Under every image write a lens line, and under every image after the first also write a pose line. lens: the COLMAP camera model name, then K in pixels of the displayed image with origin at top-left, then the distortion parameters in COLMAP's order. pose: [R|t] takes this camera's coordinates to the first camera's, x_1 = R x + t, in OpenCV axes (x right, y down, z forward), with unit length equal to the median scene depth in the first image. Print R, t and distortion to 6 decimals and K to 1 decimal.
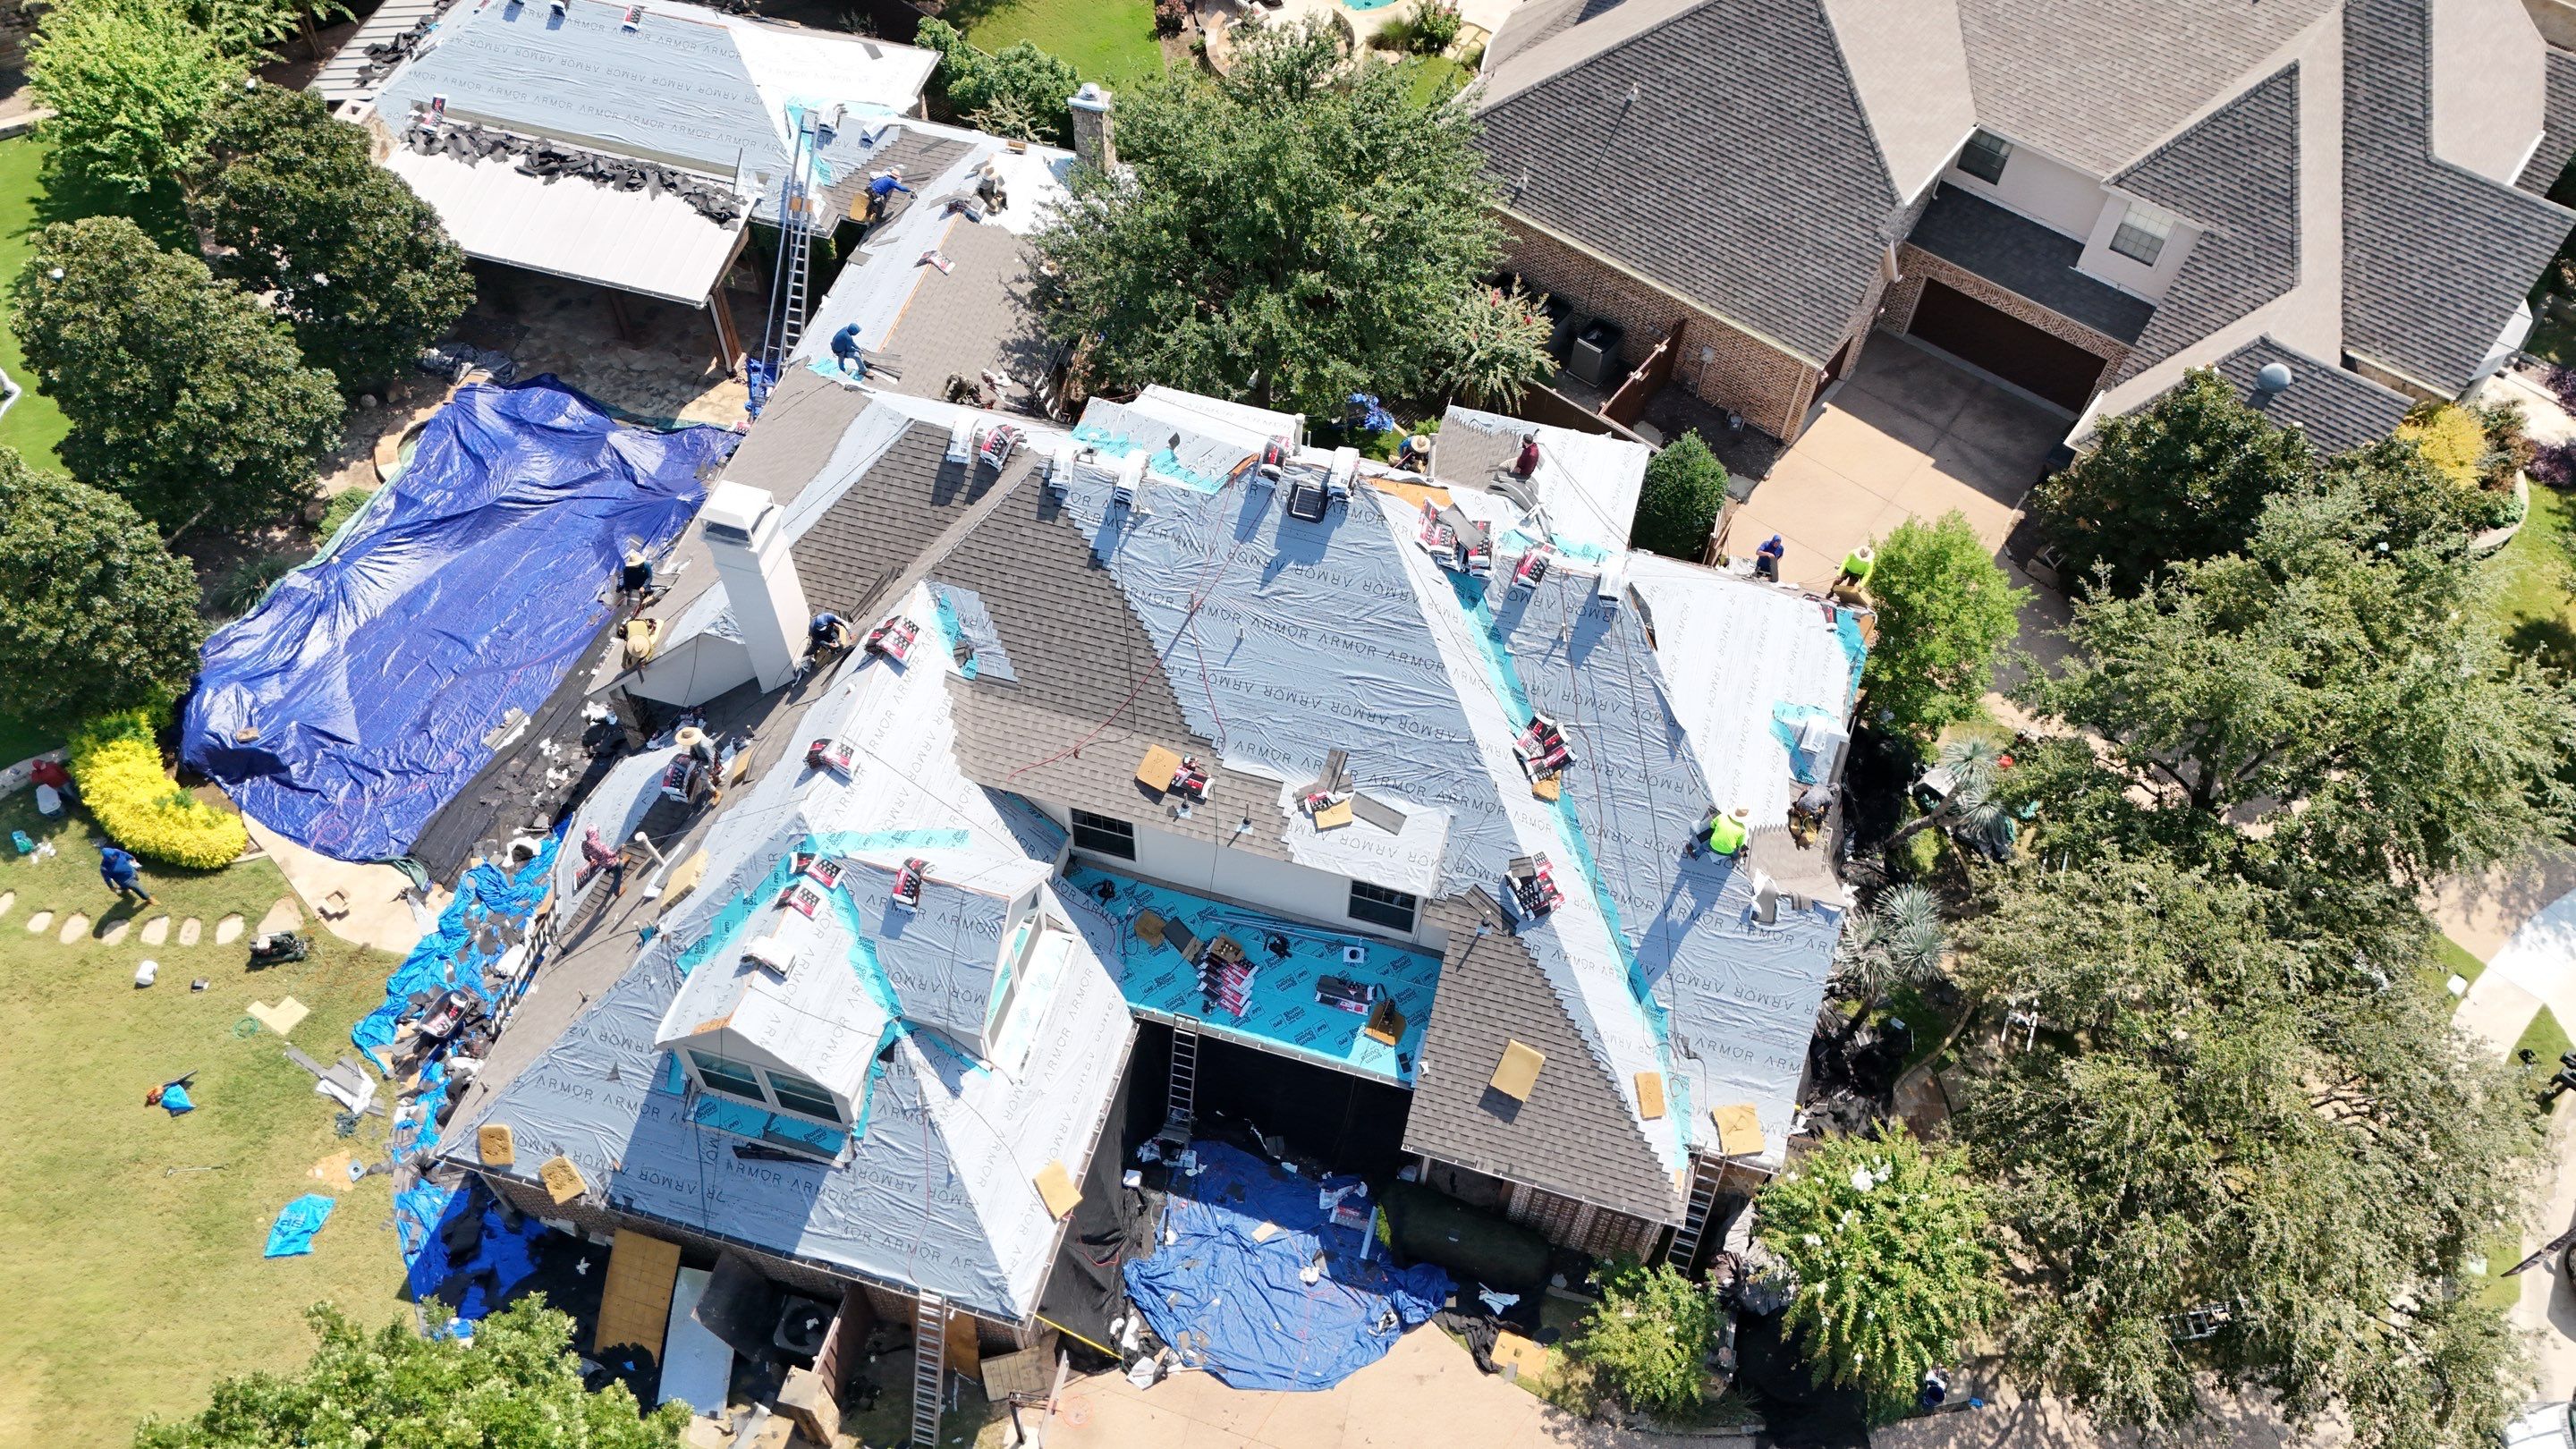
lens RADIAL K [[1908.0, 0, 1298.2], [0, 1908.0, 726.0], [0, 0, 1]] dist [0.056354, -0.048703]
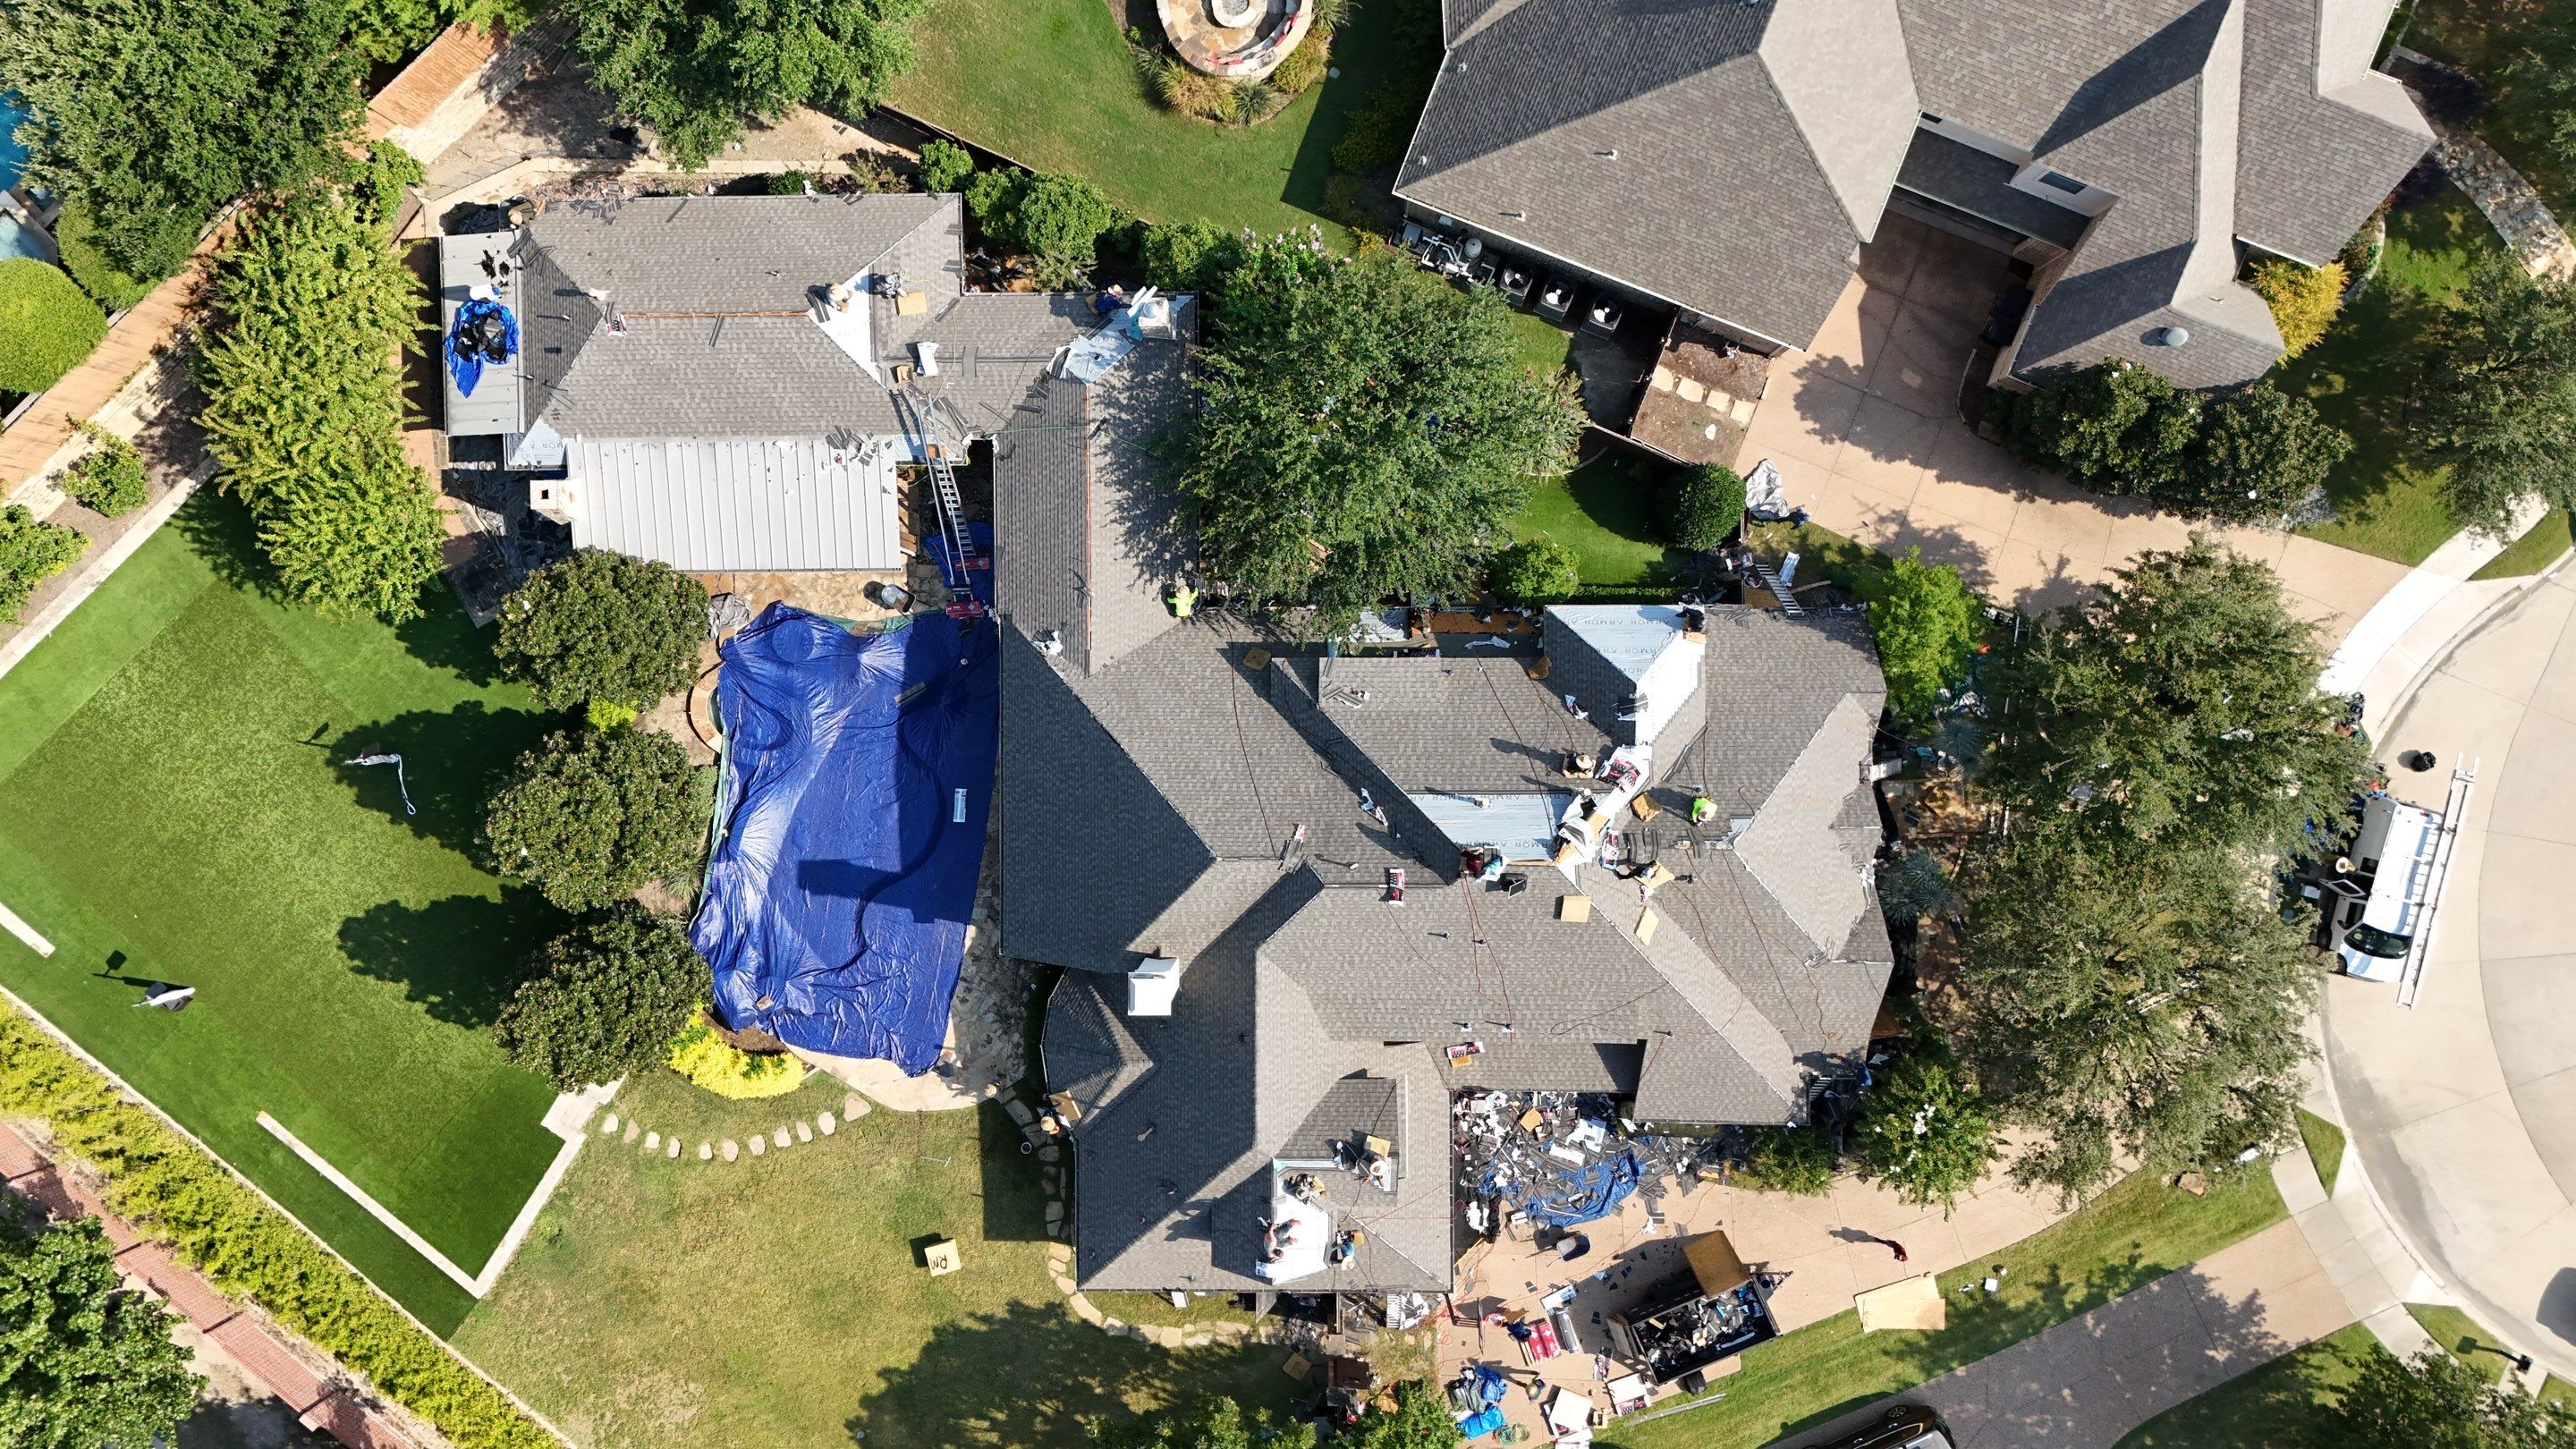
lens RADIAL K [[1908.0, 0, 1291.5], [0, 1908.0, 723.1], [0, 0, 1]] dist [0.056354, -0.048703]
pose [[0.961464, -0.270293, -0.050280, -0.041164], [0.247064, 0.769213, 0.589297, -0.863100], [-0.120607, -0.579010, 0.806350, -0.066349]]
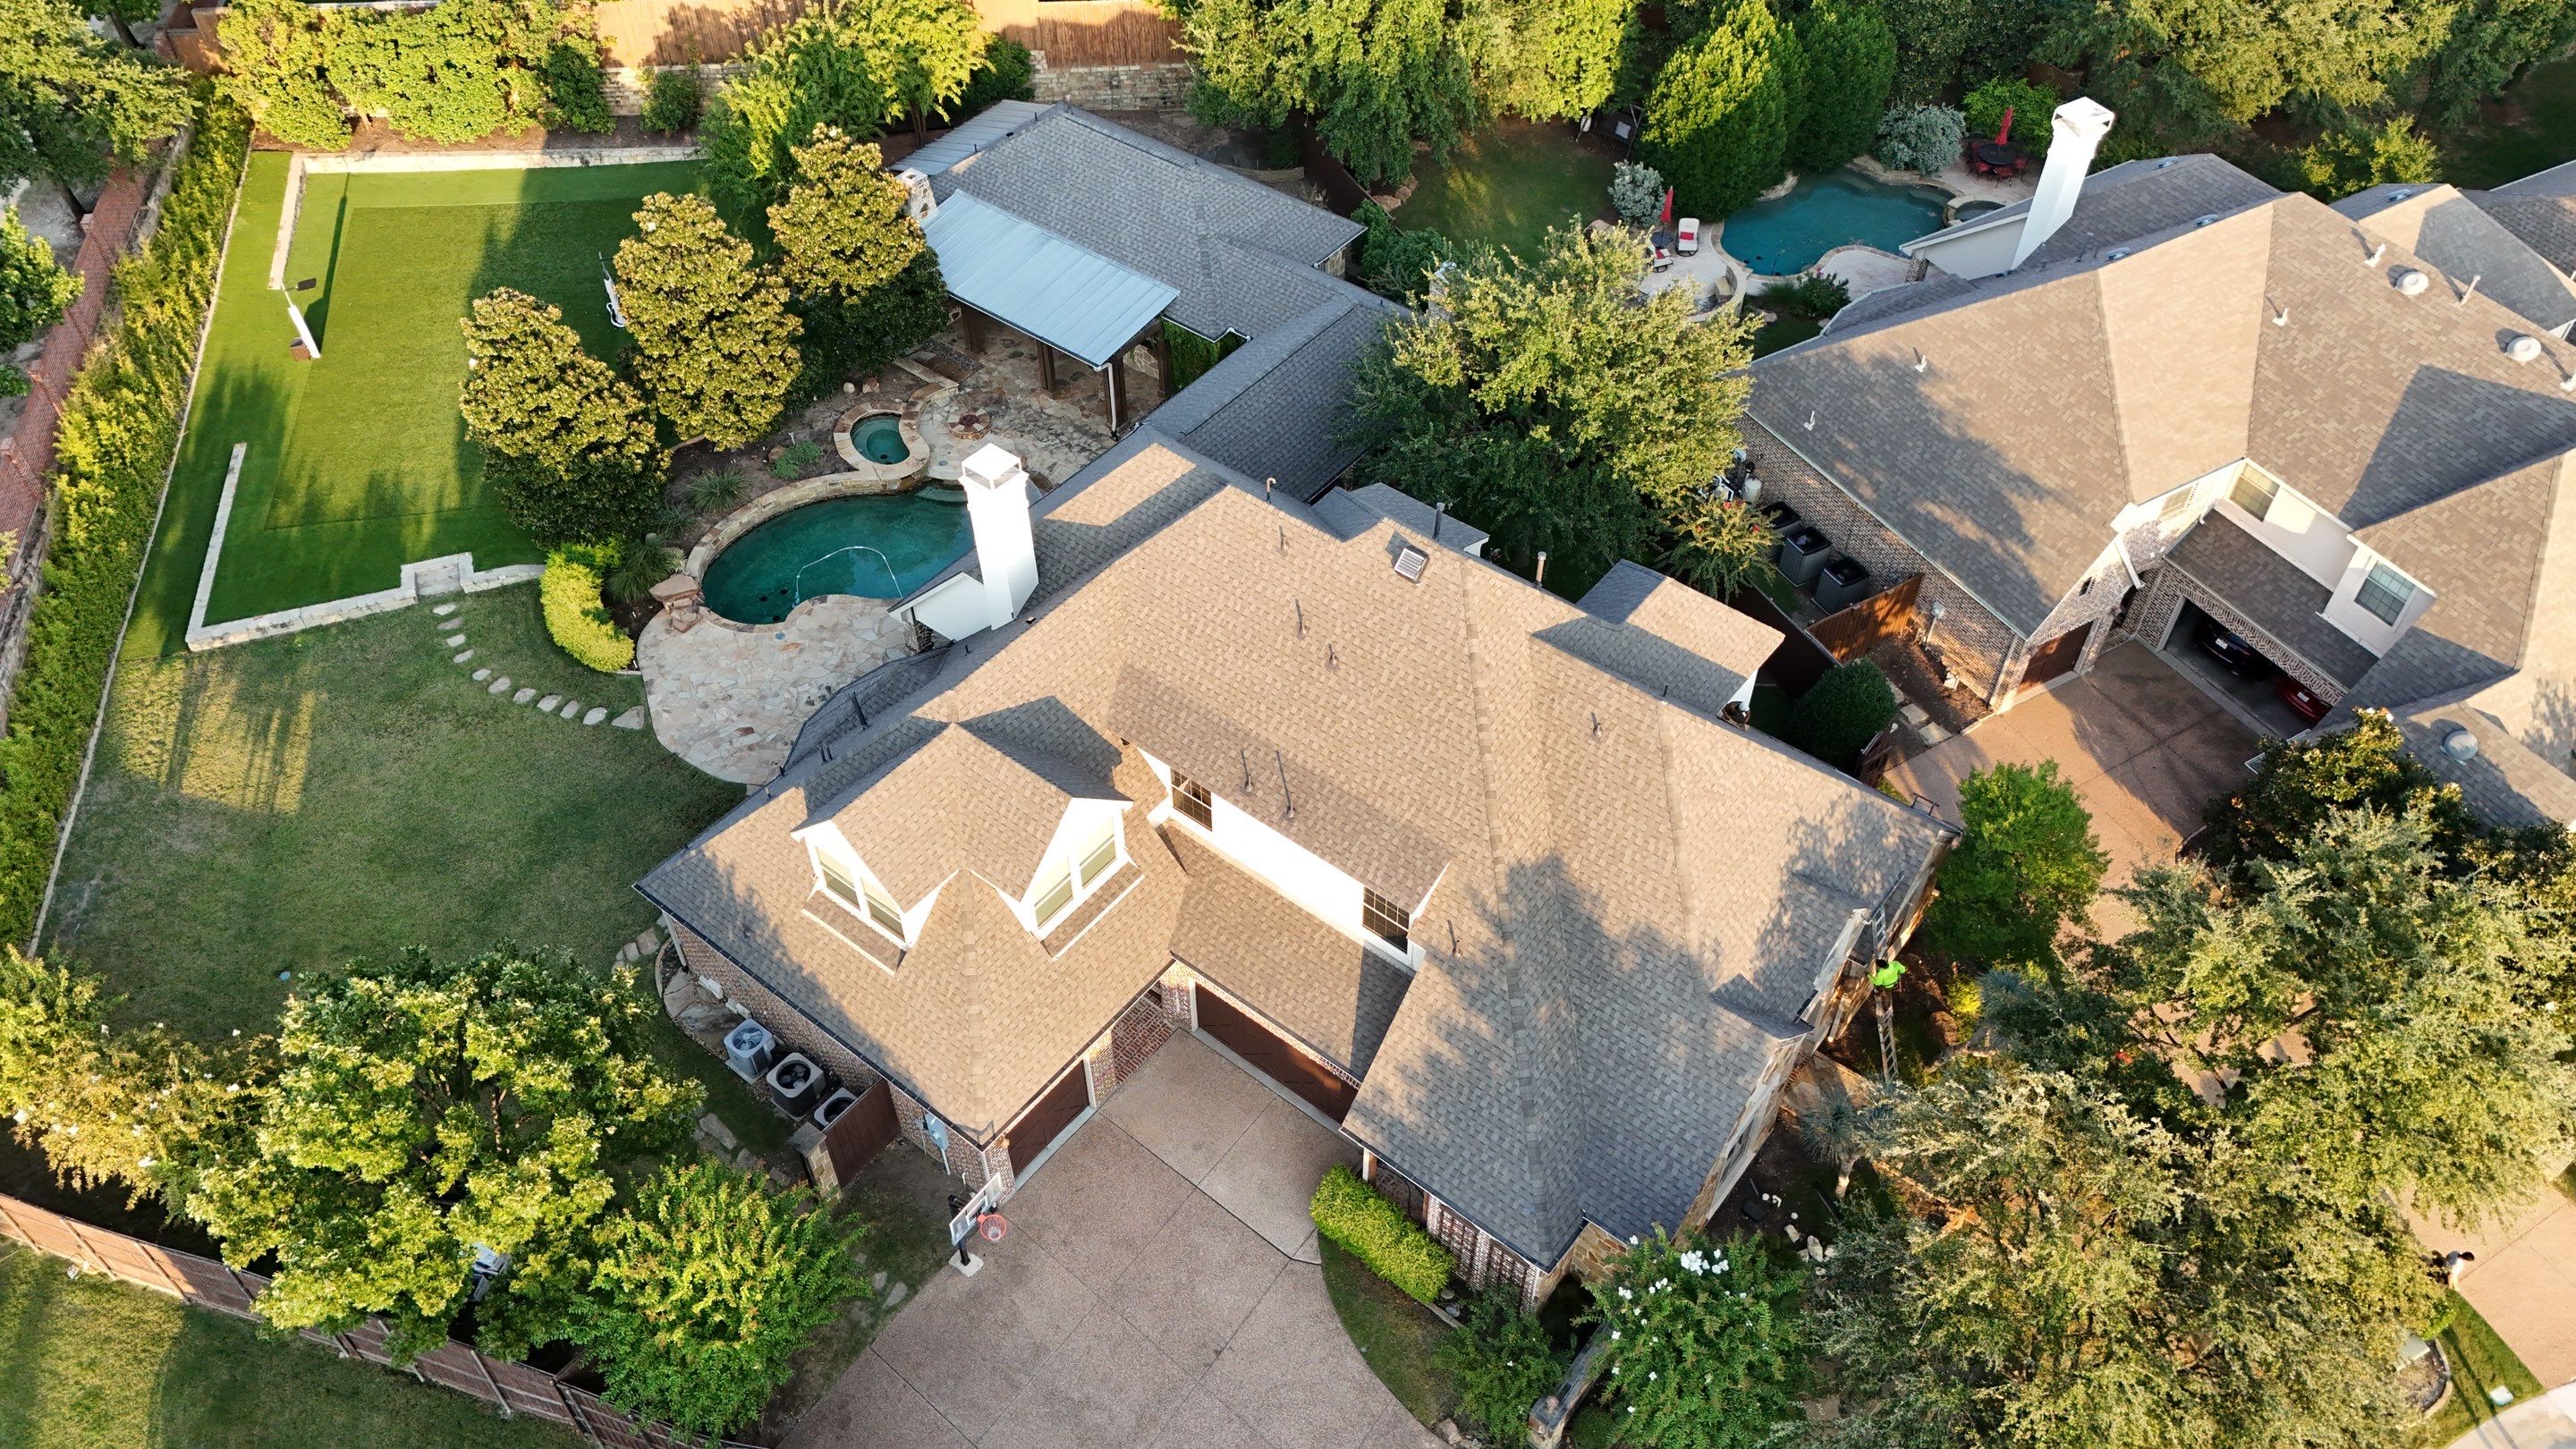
lens RADIAL K [[1908.0, 0, 1279.5], [0, 1908.0, 722.3], [0, 0, 1]] dist [0.056354, -0.048703]
pose [[0.920035, 0.261138, -0.292133, 0.234722], [-0.300788, 0.948493, -0.099432, 0.092443], [0.251120, 0.179351, 0.951195, -0.108992]]
